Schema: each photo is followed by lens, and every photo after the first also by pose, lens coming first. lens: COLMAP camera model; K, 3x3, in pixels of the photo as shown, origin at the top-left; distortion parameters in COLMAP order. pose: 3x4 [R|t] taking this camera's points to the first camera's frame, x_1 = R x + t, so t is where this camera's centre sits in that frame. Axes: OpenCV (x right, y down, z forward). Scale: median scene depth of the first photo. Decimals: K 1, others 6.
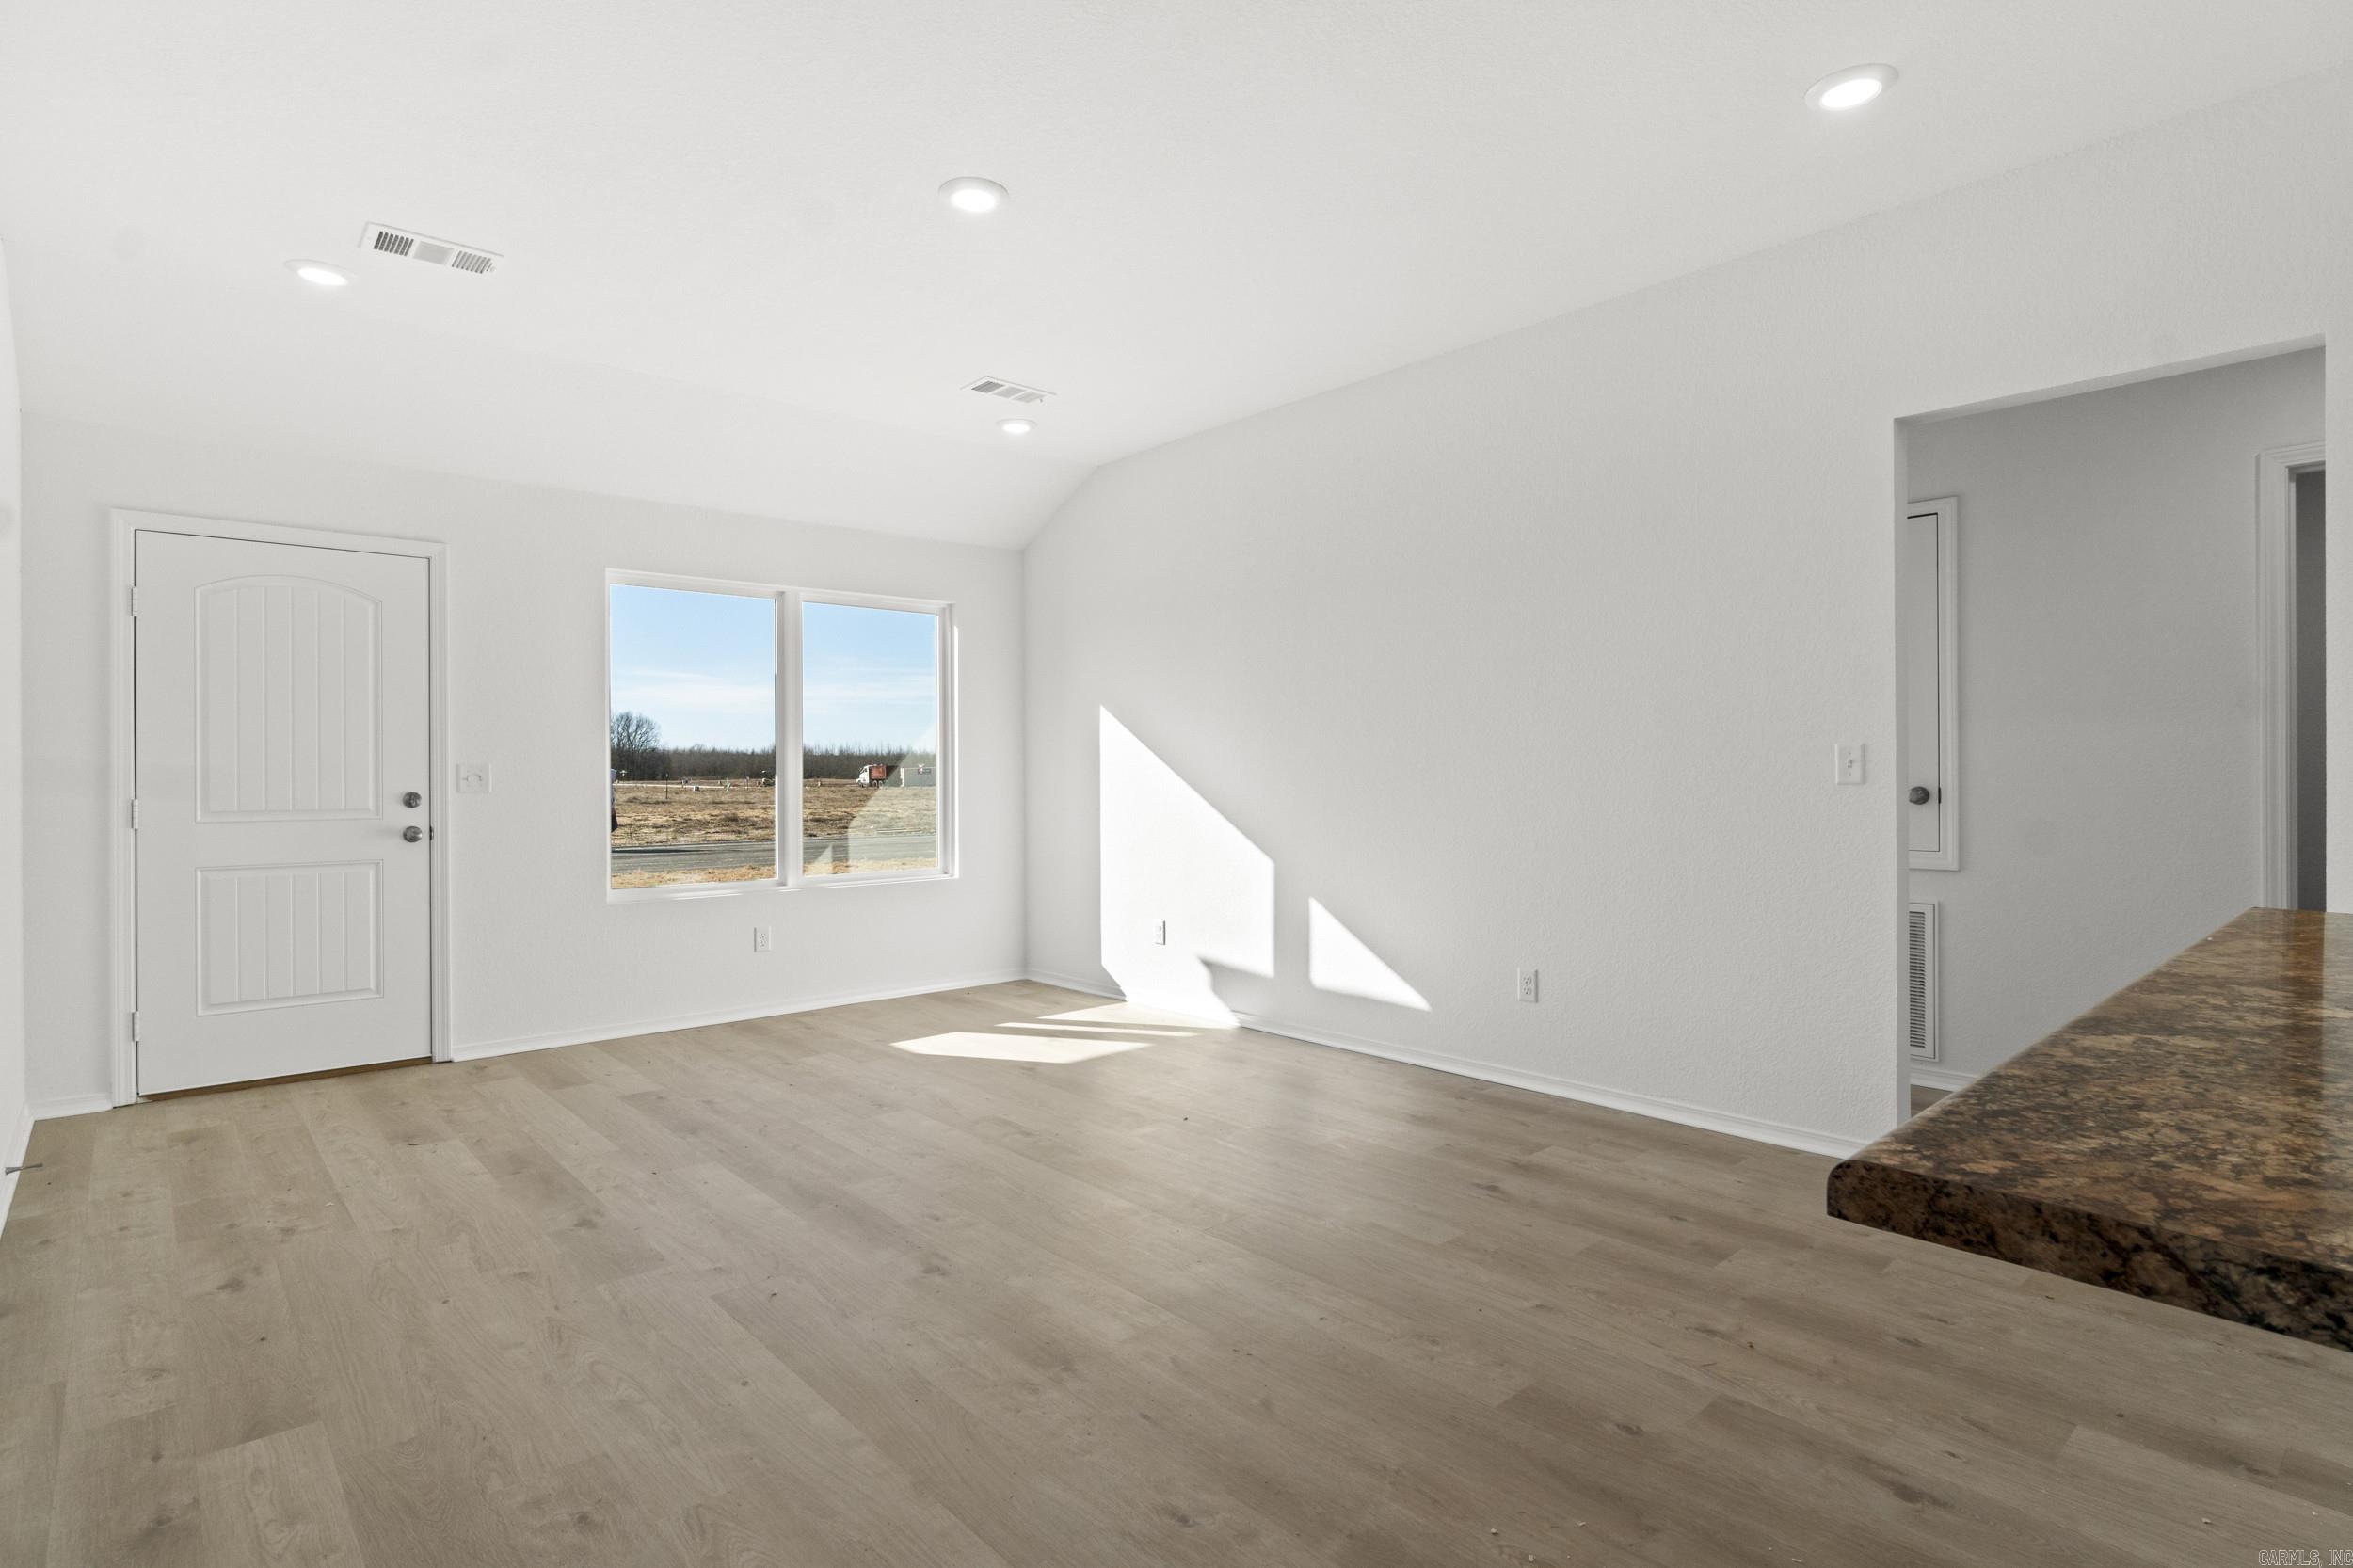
lens RADIAL K [[1193.8, 0, 1161.3], [0, 1193.8, 777.1], [0, 0, 1]] dist [-0.006119, 0.000636]
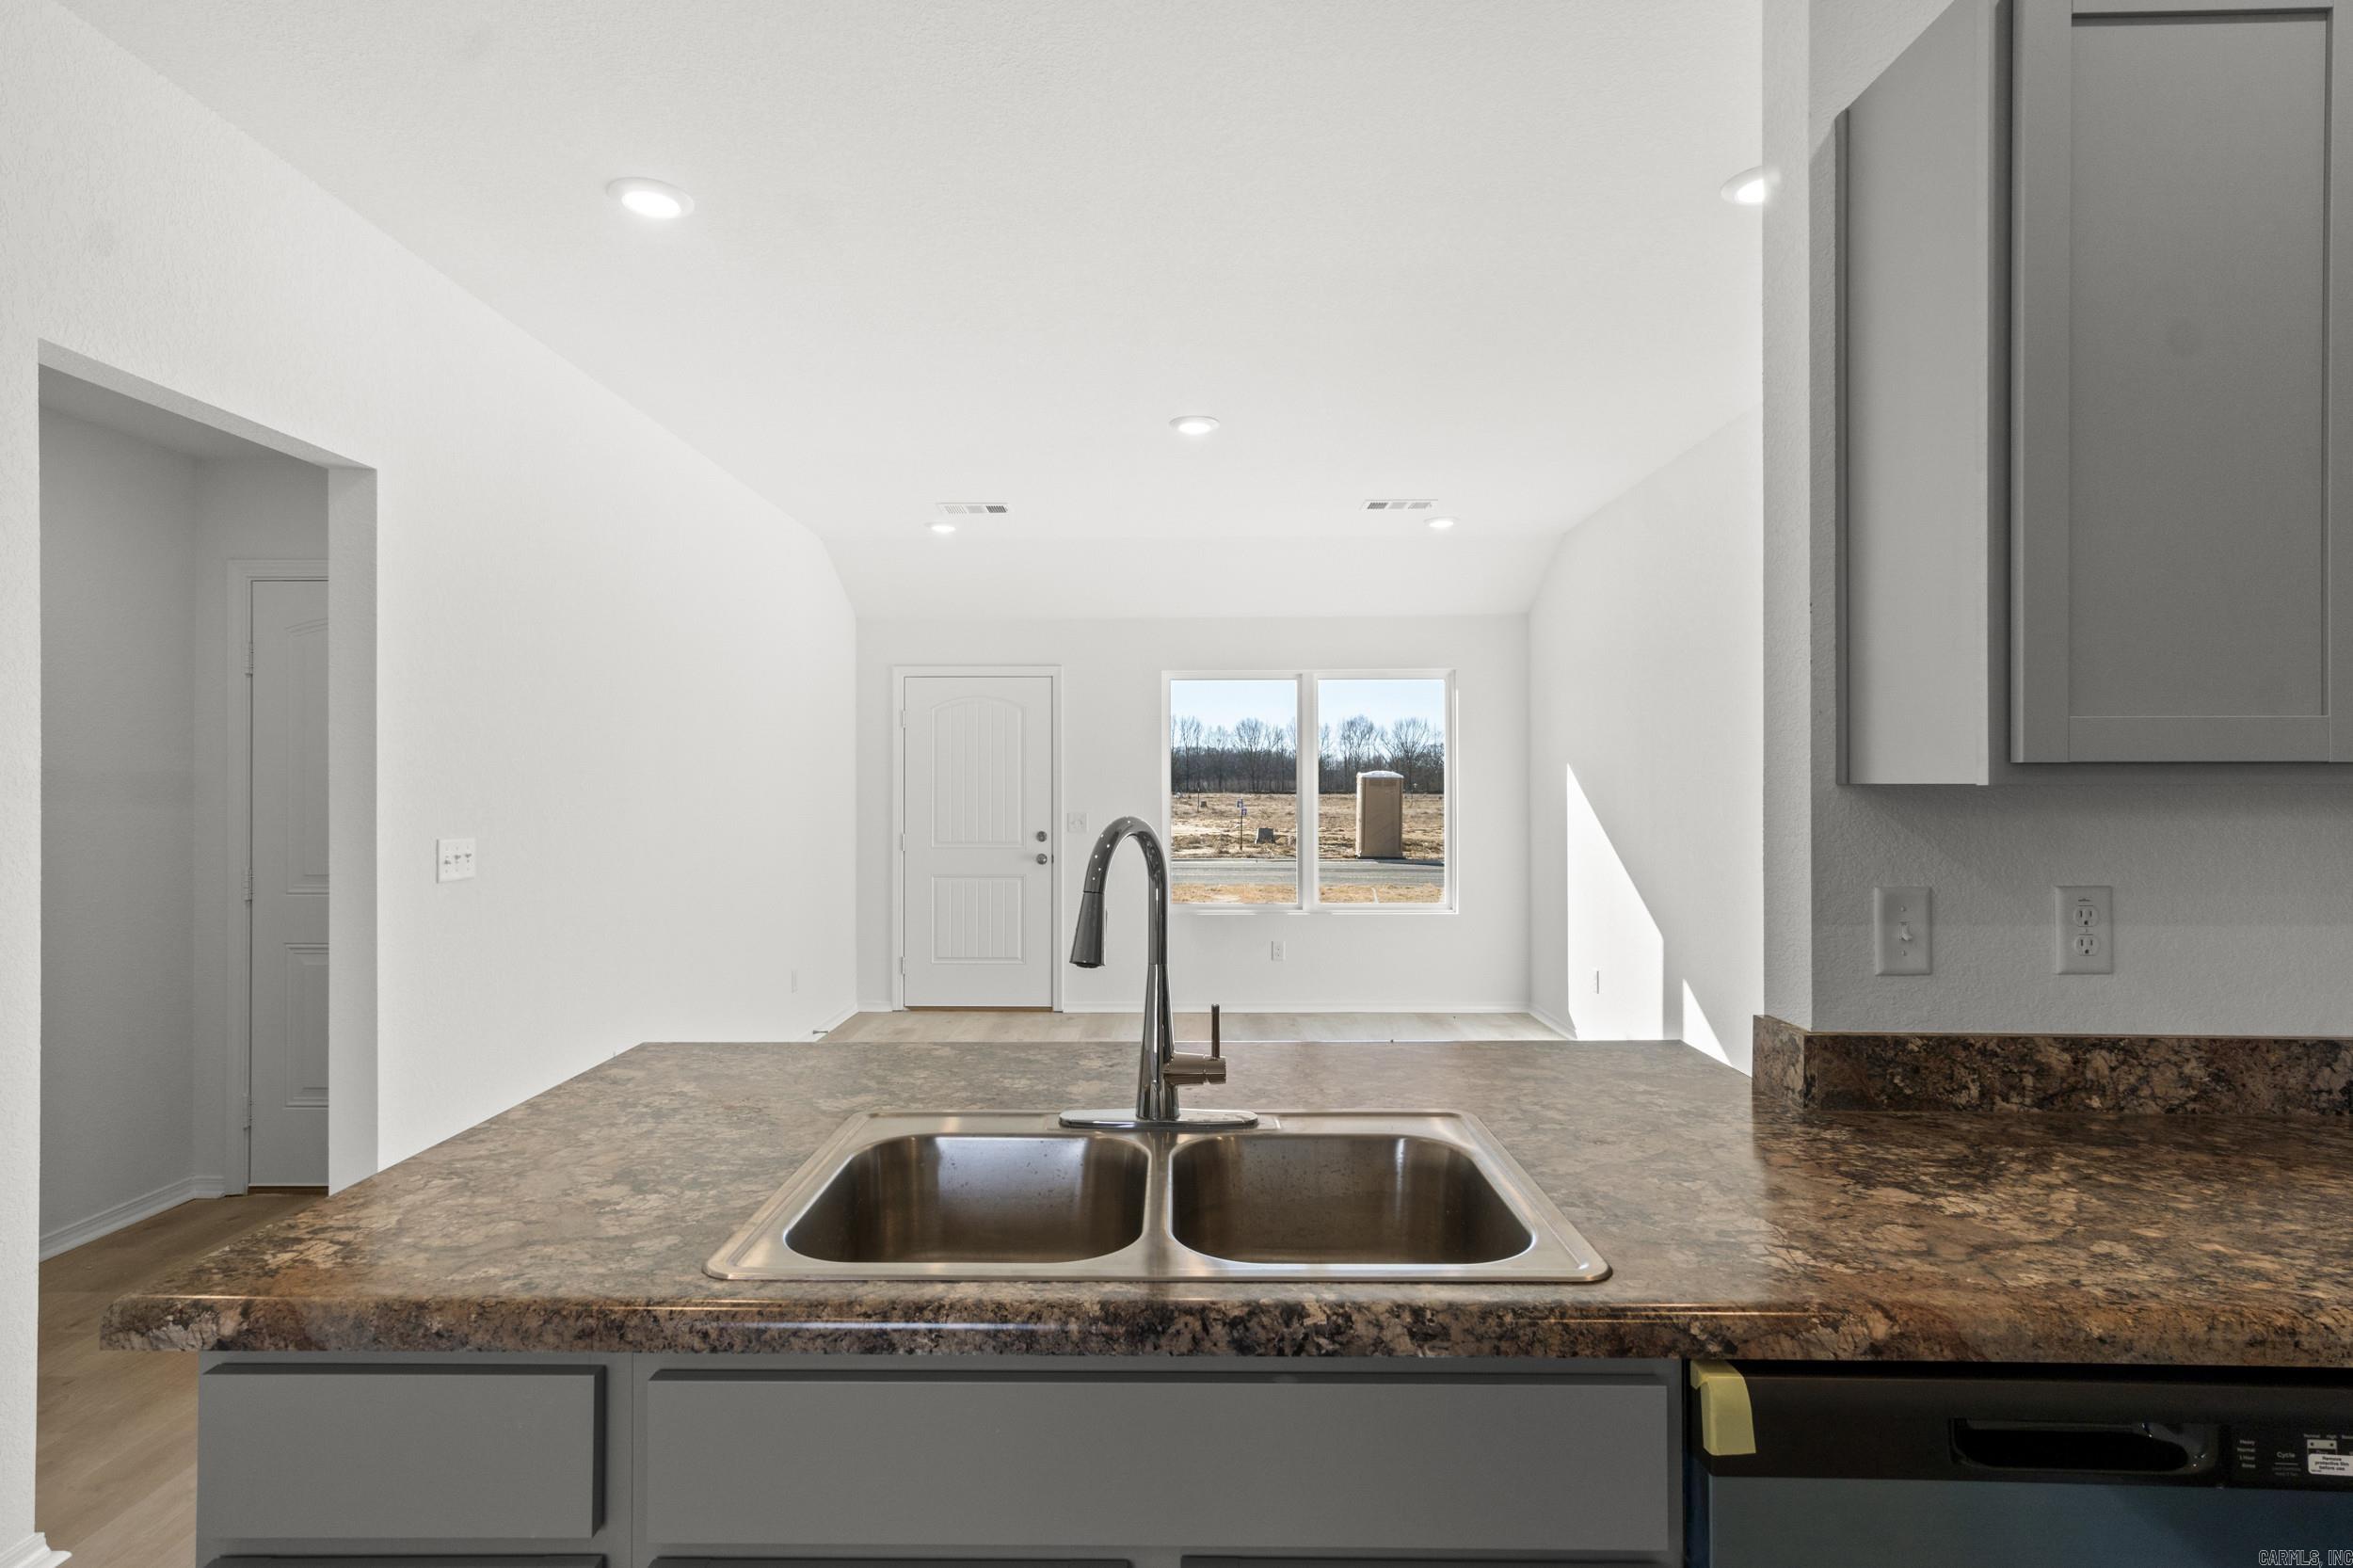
lens RADIAL K [[1204.9, 0, 1165.9], [0, 1204.9, 781.0], [0, 0, 1]] dist [0.002913, 0.000251]
pose [[0.744626, 0.000874, -0.667481, 0.389899], [-0.003875, 0.999988, -0.003014, -0.035966], [0.667471, 0.004831, 0.744620, -0.031309]]
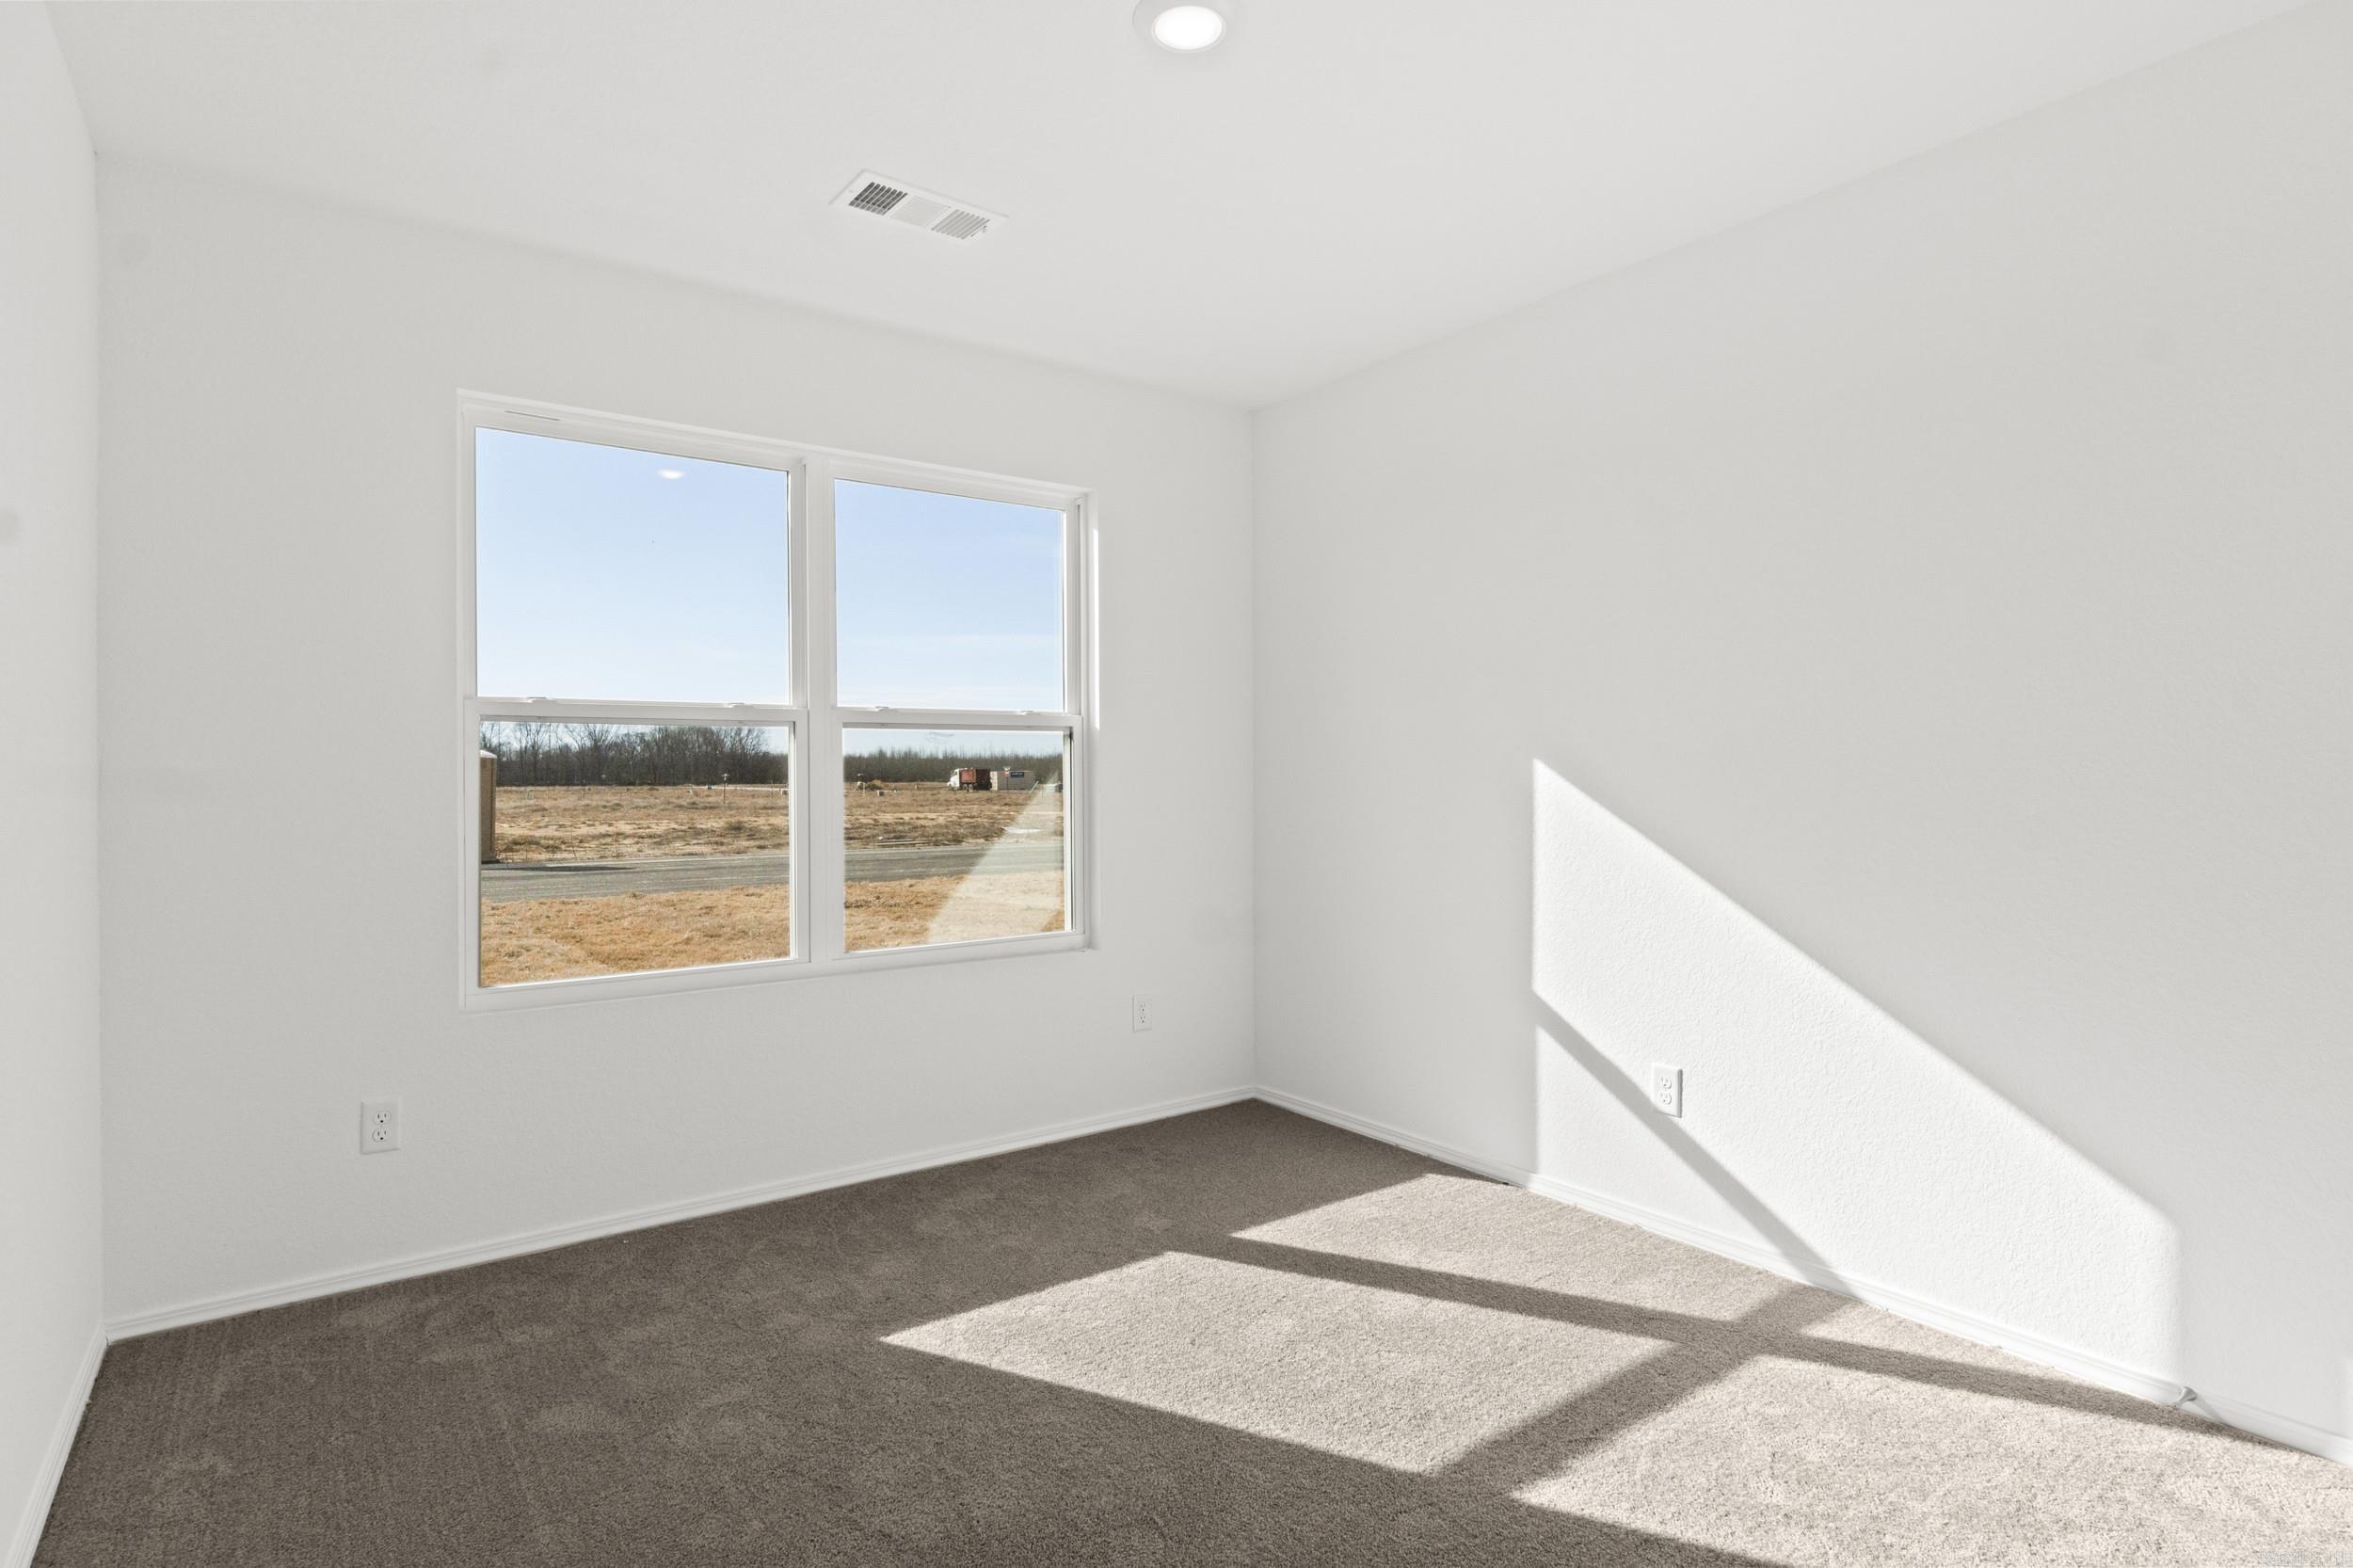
lens RADIAL K [[1199.2, 0, 1174.2], [0, 1199.2, 794.6], [0, 0, 1]] dist [-0.001991, 0.000150]
pose [[0.997098, -0.000463, -0.076126, -0.087550], [0.001369, 0.999929, 0.011853, -0.000411], [0.076115, -0.011923, 0.997028, 0.405718]]
